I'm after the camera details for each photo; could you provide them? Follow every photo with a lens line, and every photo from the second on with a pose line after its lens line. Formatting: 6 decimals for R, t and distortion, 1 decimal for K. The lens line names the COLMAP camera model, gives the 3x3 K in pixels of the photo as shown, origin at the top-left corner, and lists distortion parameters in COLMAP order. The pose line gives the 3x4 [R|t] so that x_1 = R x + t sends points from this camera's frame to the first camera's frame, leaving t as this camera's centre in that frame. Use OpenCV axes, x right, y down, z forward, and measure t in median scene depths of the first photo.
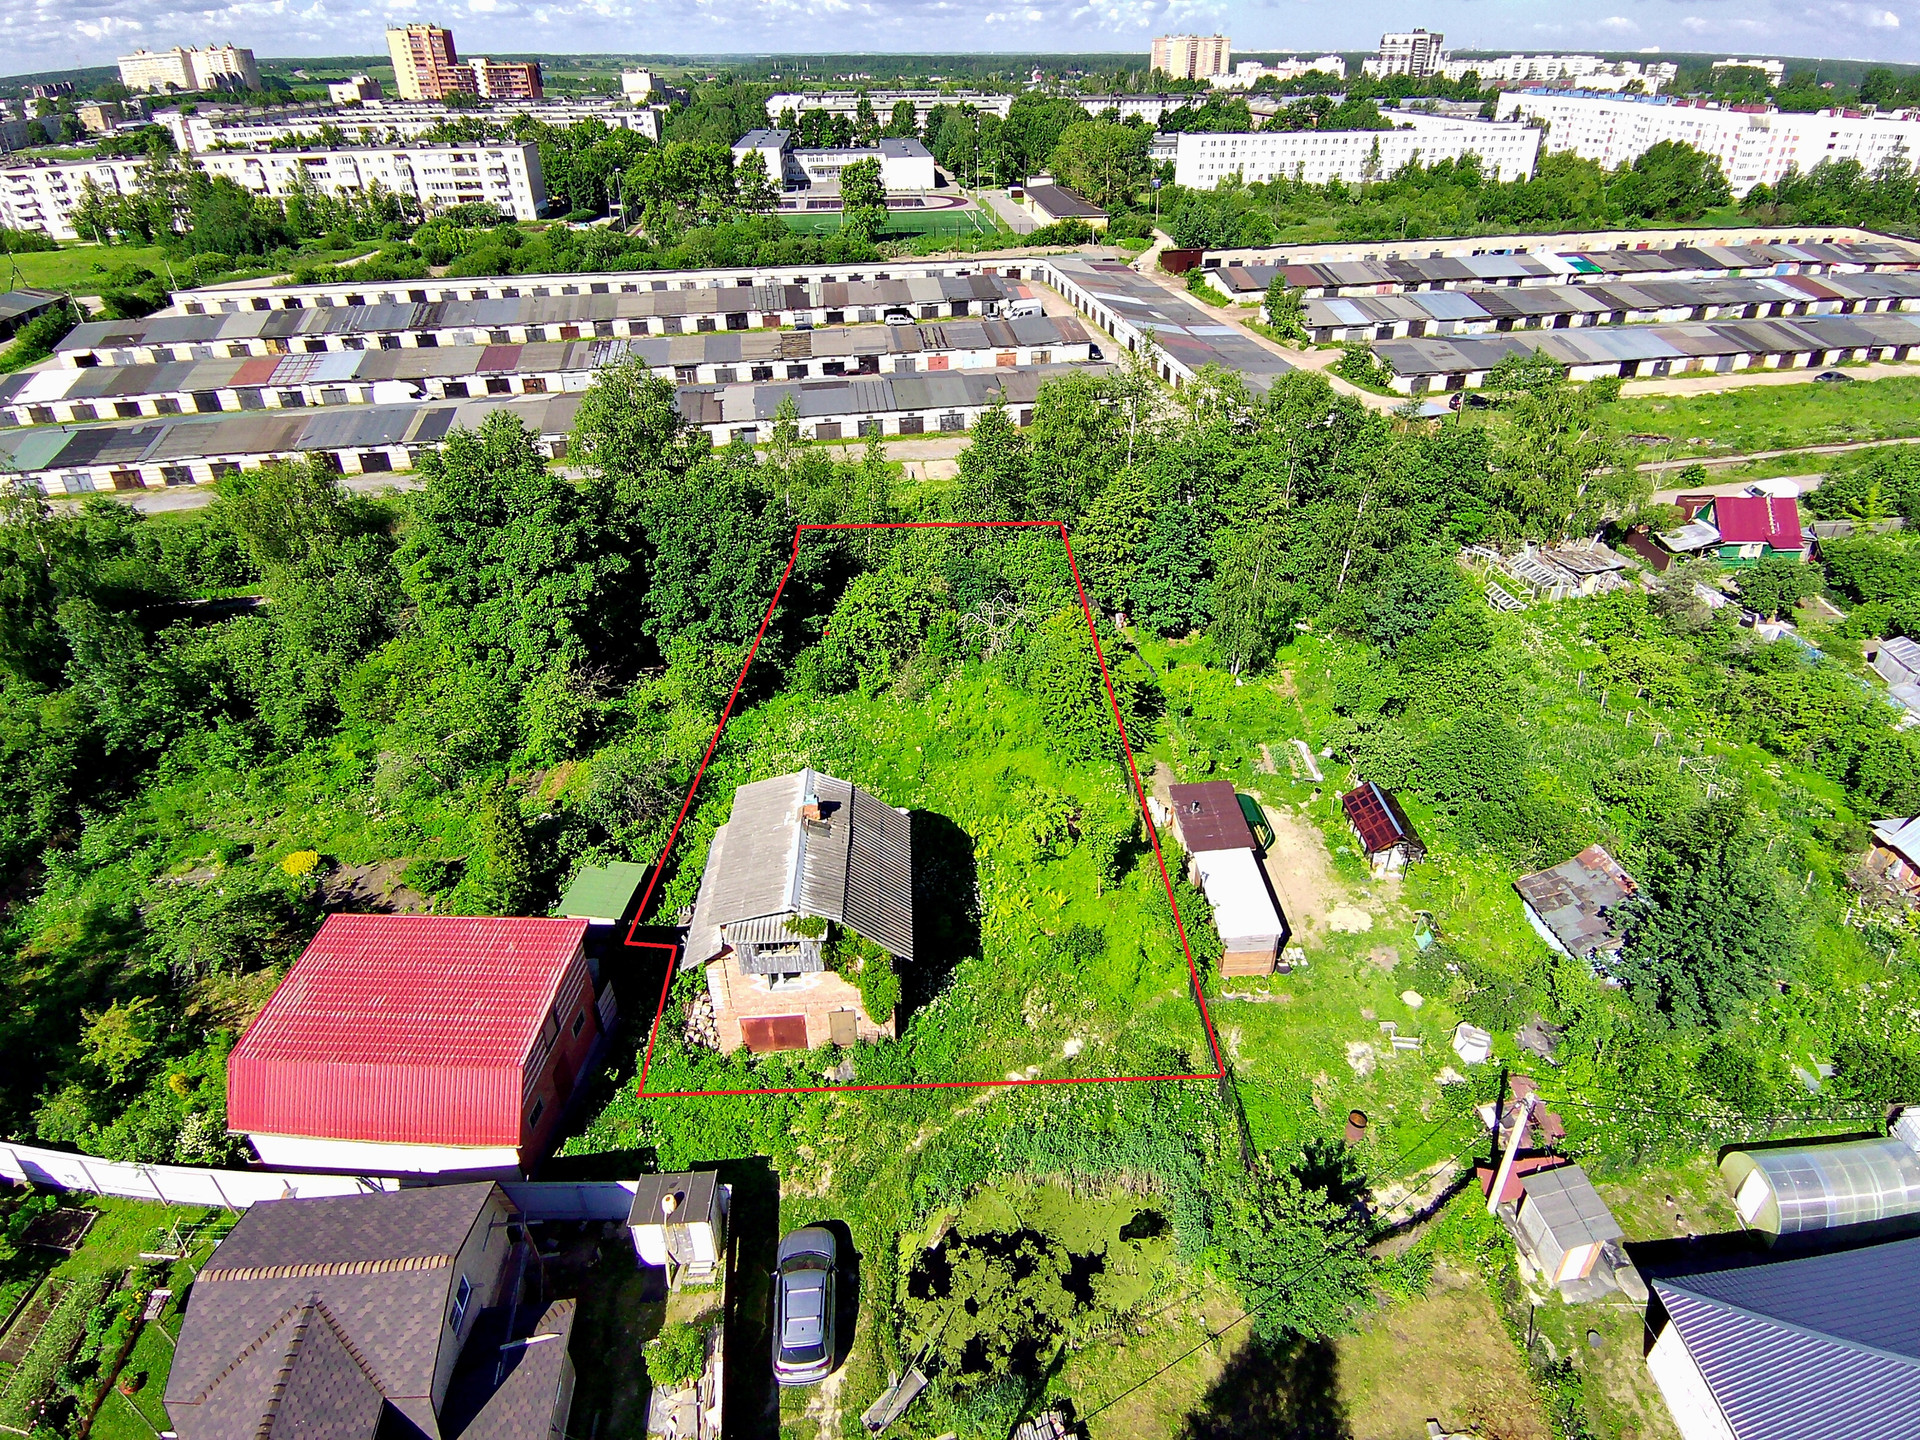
lens RADIAL K [[1036.5, 0, 992.5], [0, 1036.5, 597.9], [0, 0, 1]] dist [0.034405, -0.048672]
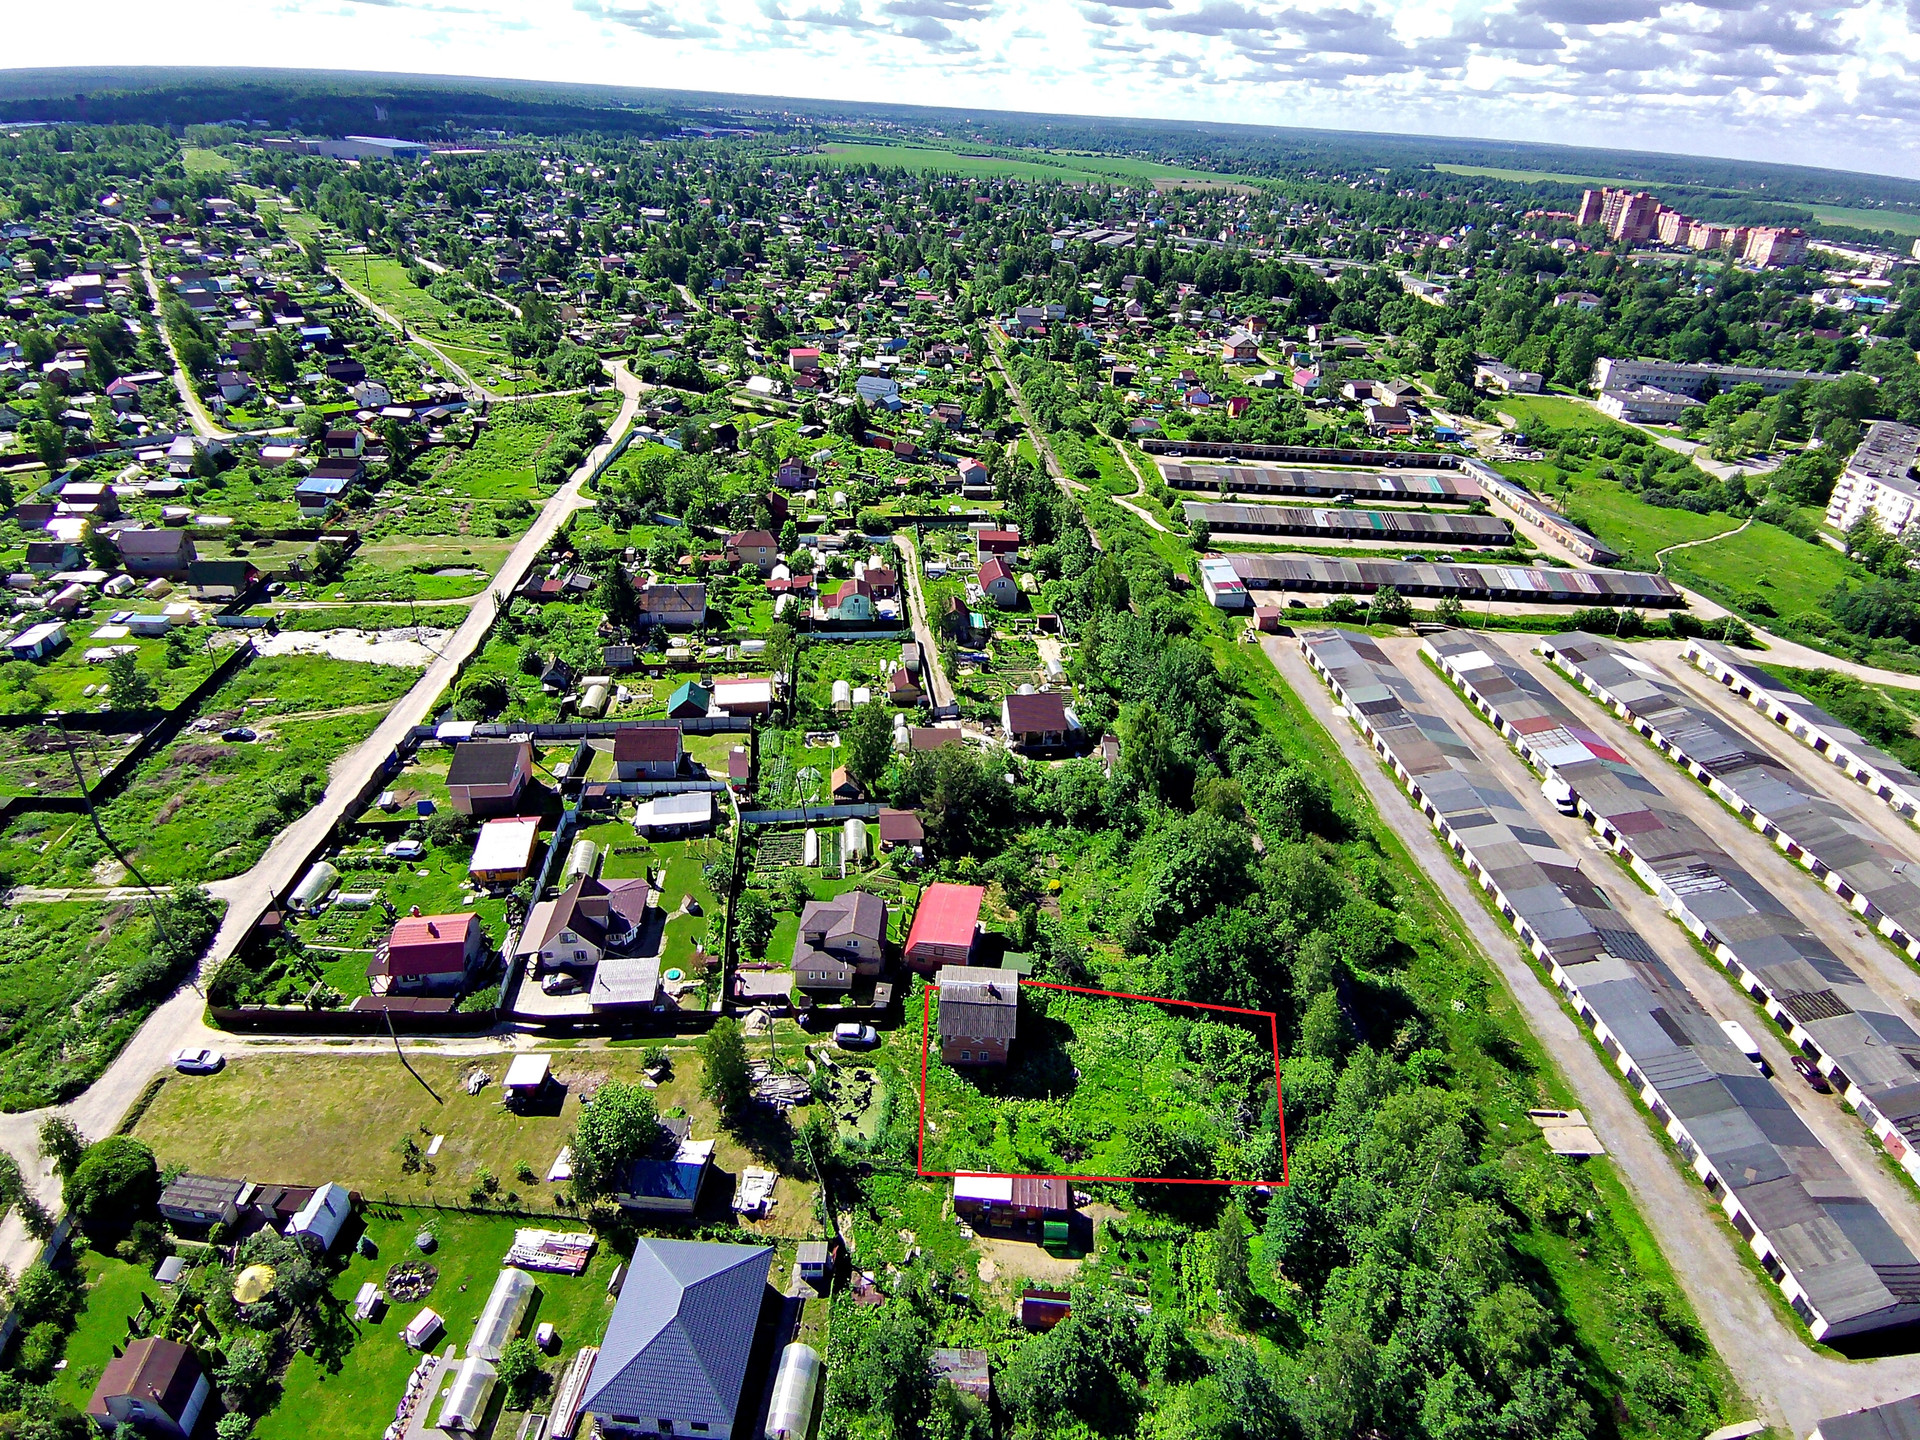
lens RADIAL K [[1036.5, 0, 992.5], [0, 1036.5, 597.9], [0, 0, 1]] dist [0.034405, -0.048672]
pose [[-0.105816, 0.425396, -0.898800, 0.514890], [-0.511076, 0.752089, 0.416128, -0.474741], [0.852997, 0.503388, 0.137827, 0.042289]]
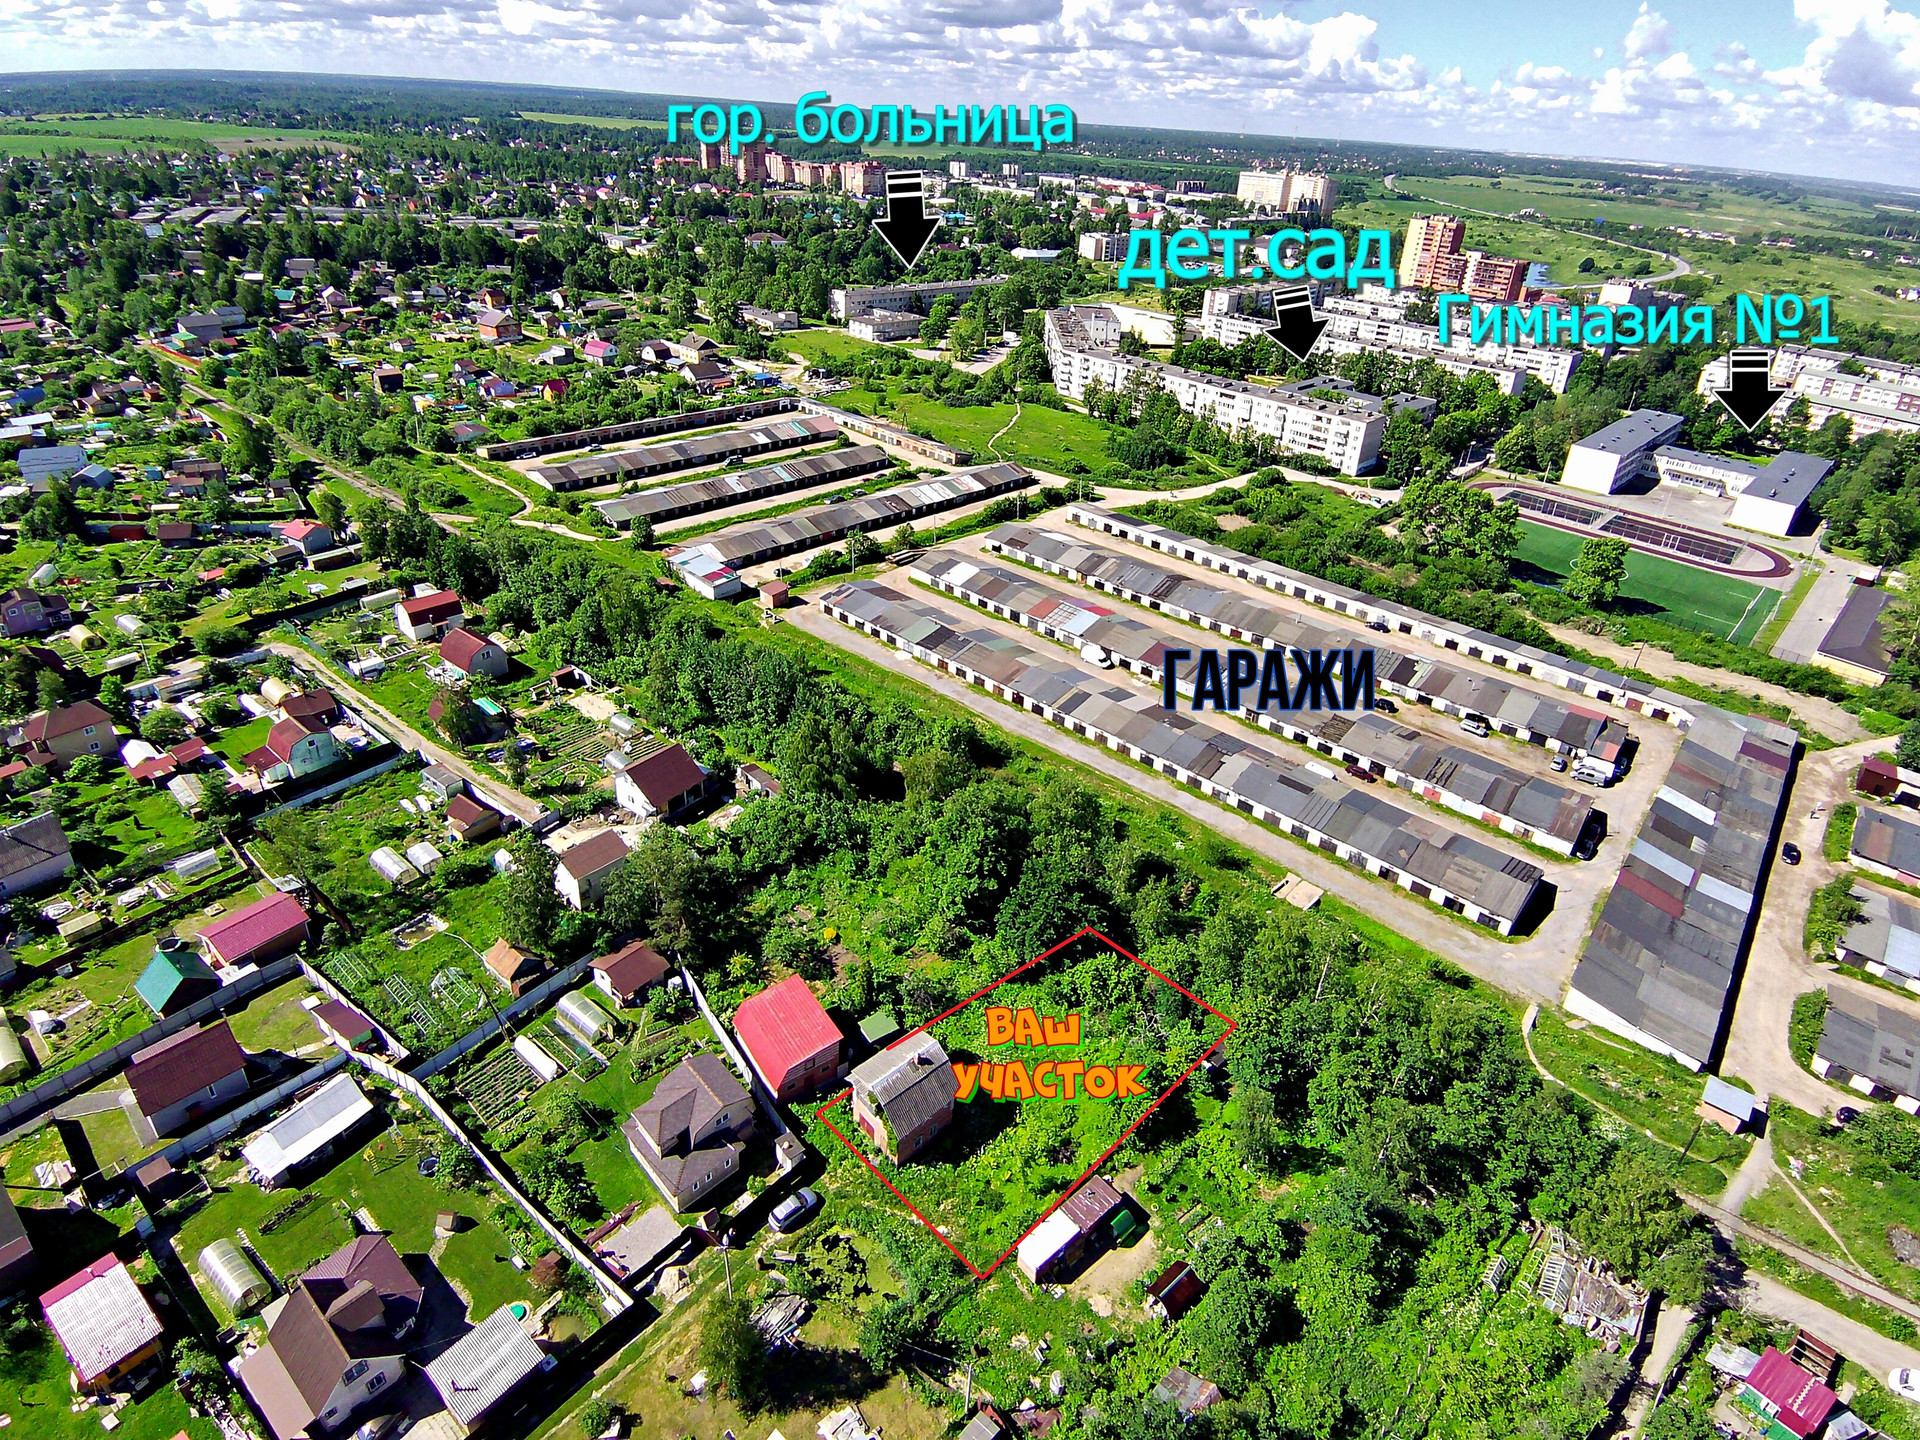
lens RADIAL K [[1036.5, 0, 992.5], [0, 1036.5, 597.9], [0, 0, 1]] dist [0.034405, -0.048672]
pose [[0.624237, 0.369321, -0.688425, 0.344735], [-0.418753, 0.902097, 0.104242, -0.310866], [0.659526, 0.223208, 0.717777, -0.242941]]
